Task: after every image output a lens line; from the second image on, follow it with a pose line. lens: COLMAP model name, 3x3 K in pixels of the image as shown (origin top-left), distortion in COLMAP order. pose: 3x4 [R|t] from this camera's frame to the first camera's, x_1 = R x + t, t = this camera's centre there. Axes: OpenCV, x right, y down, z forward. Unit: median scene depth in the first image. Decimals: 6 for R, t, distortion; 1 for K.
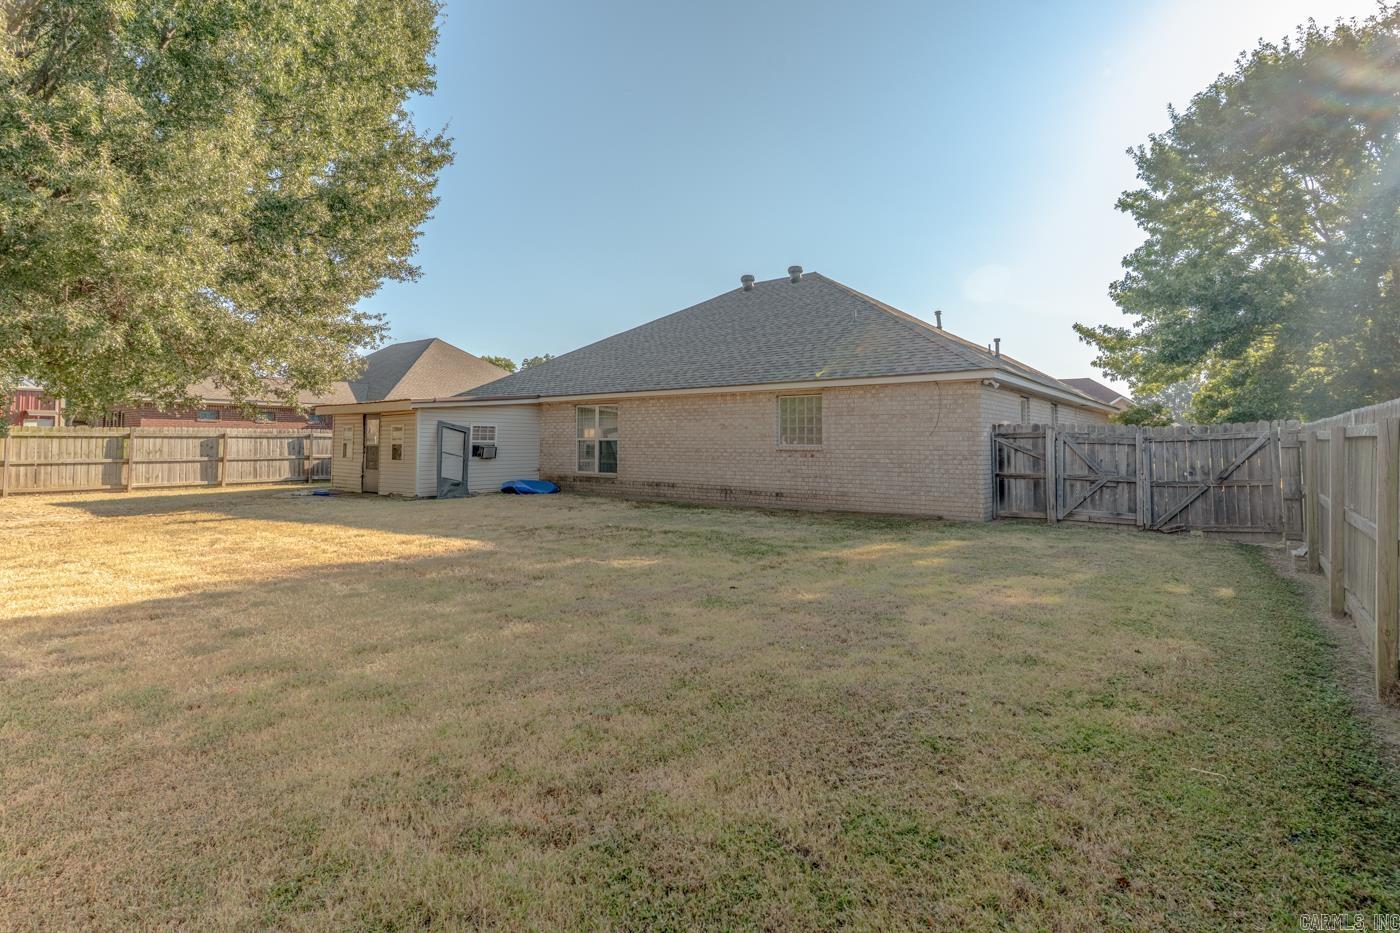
lens RADIAL K [[670.5, 0, 707.6], [0, 670.5, 413.2], [0, 0, 1]] dist [0.002507, 0.000652]
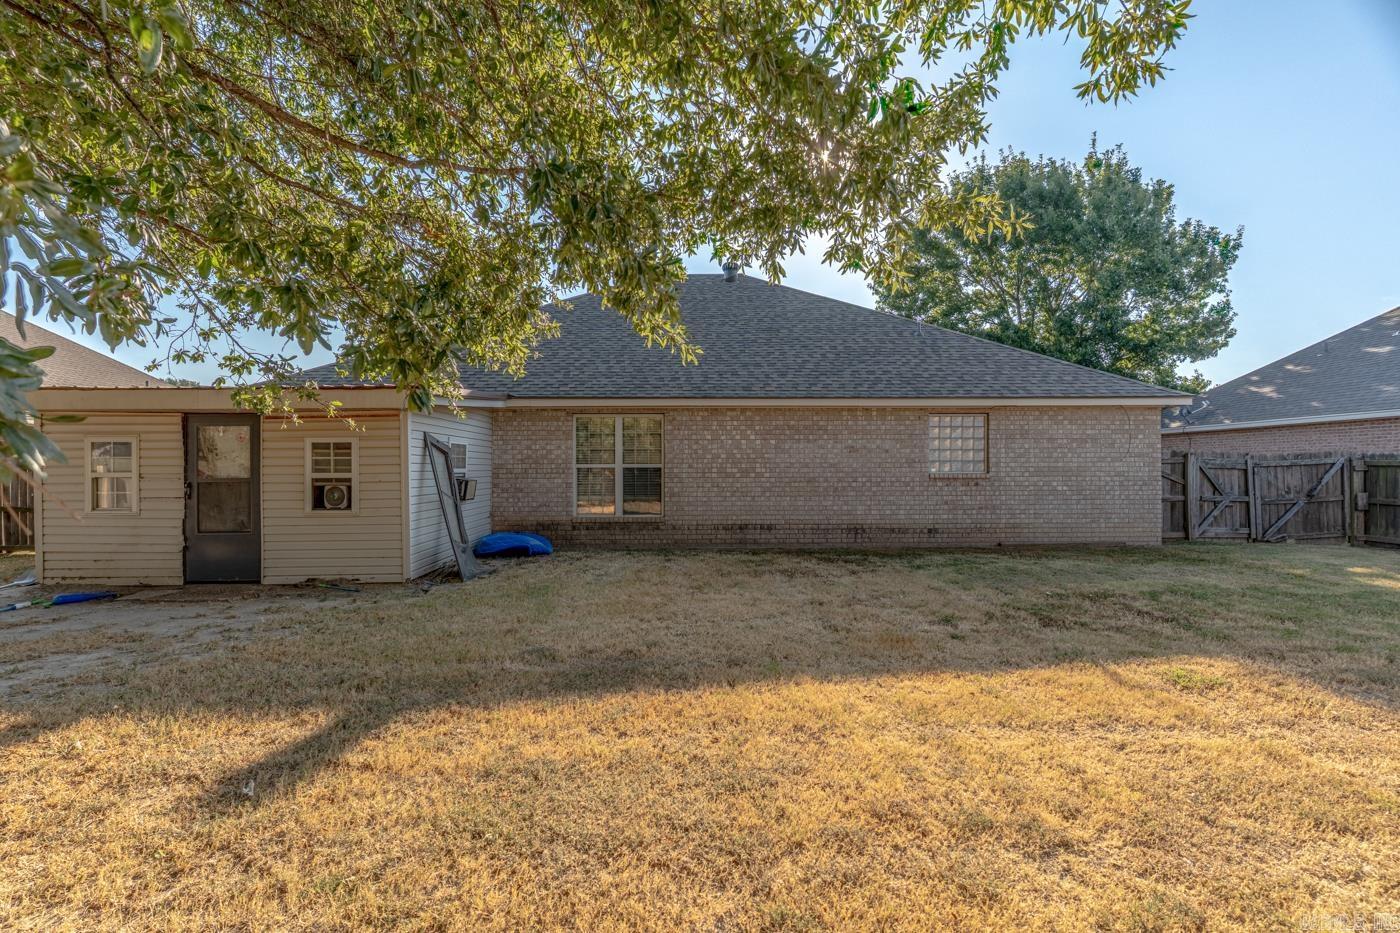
lens RADIAL K [[670.5, 0, 701.5], [0, 670.5, 461.7], [0, 0, 1]] dist [0.002507, 0.000652]
pose [[0.784421, -0.000673, 0.620228, -0.560481], [-0.021961, 0.999342, 0.028860, 0.014211], [-0.619840, -0.036259, 0.783890, 0.454128]]
